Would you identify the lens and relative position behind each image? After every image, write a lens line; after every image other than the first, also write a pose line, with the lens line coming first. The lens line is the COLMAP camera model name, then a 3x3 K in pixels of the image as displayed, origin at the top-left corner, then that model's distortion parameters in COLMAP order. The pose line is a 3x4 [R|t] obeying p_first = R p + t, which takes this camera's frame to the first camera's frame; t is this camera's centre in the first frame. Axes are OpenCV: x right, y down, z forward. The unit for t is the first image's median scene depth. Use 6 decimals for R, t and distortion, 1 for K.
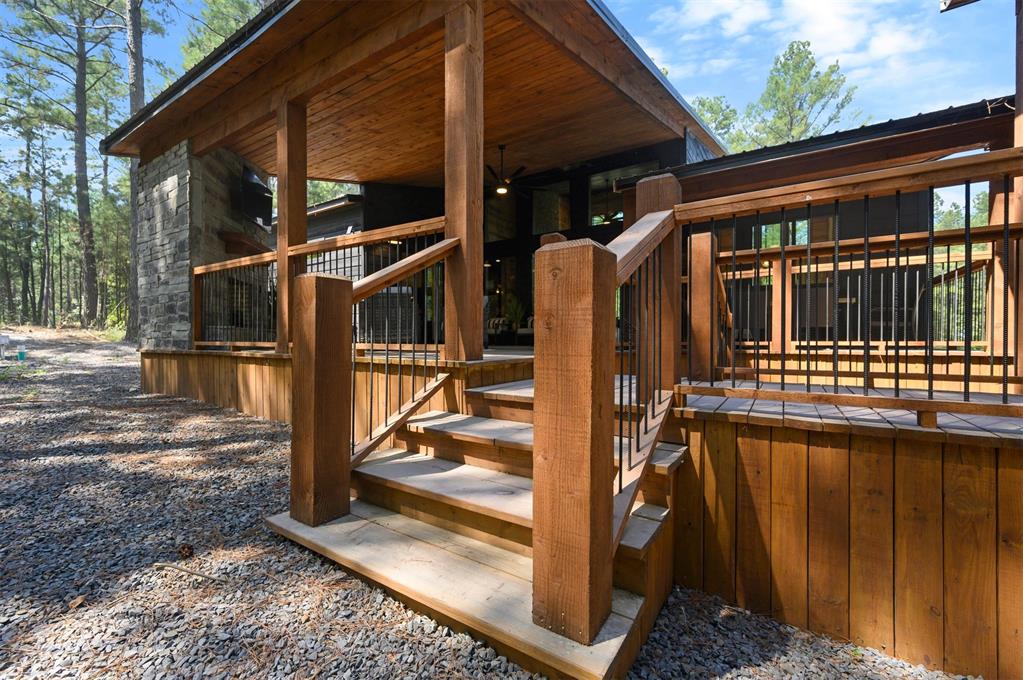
lens RADIAL K [[404.7, 0, 510.0], [0, 404.7, 341.8], [0, 0, 1]] dist [-0.000817, -0.000277]
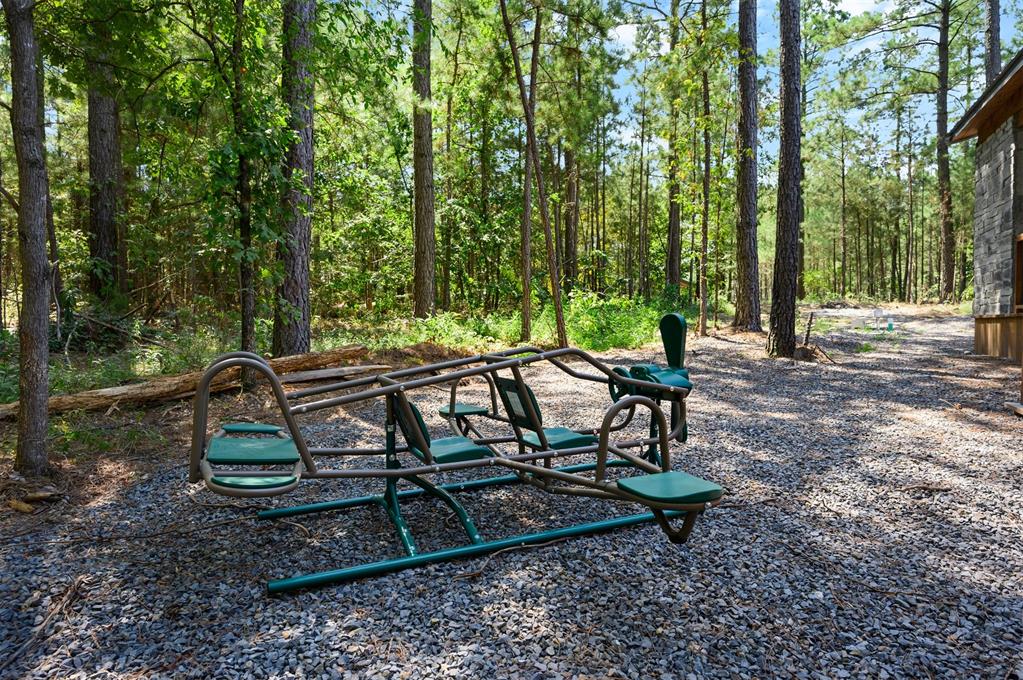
lens RADIAL K [[601.1, 0, 510.7], [0, 601.1, 337.8], [0, 0, 1]] dist [0.001984, 0.000673]
pose [[0.128664, 0.023129, -0.991418, 0.283706], [-0.002502, 0.999732, 0.022999, 0.023670], [0.991685, -0.000479, 0.128688, -0.237015]]
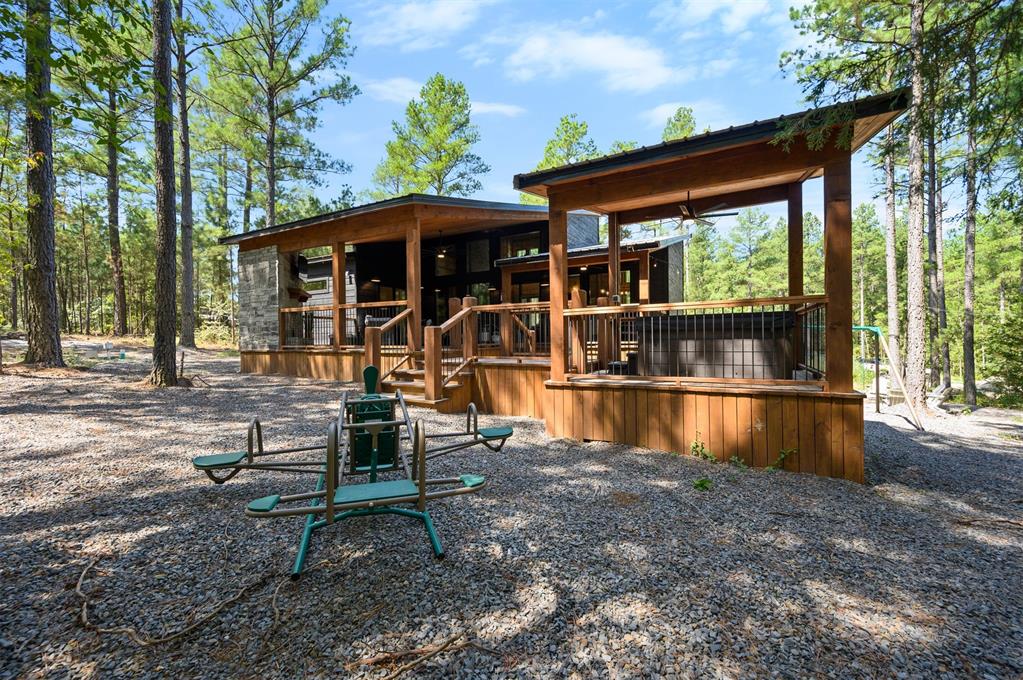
lens RADIAL K [[404.7, 0, 510.0], [0, 404.7, 339.7], [0, 0, 1]] dist [-0.000817, -0.000277]
pose [[0.996561, -0.011412, 0.082077, 0.086265], [0.011580, 0.999932, -0.001577, -0.006226], [-0.082053, 0.002522, 0.996625, -0.507331]]
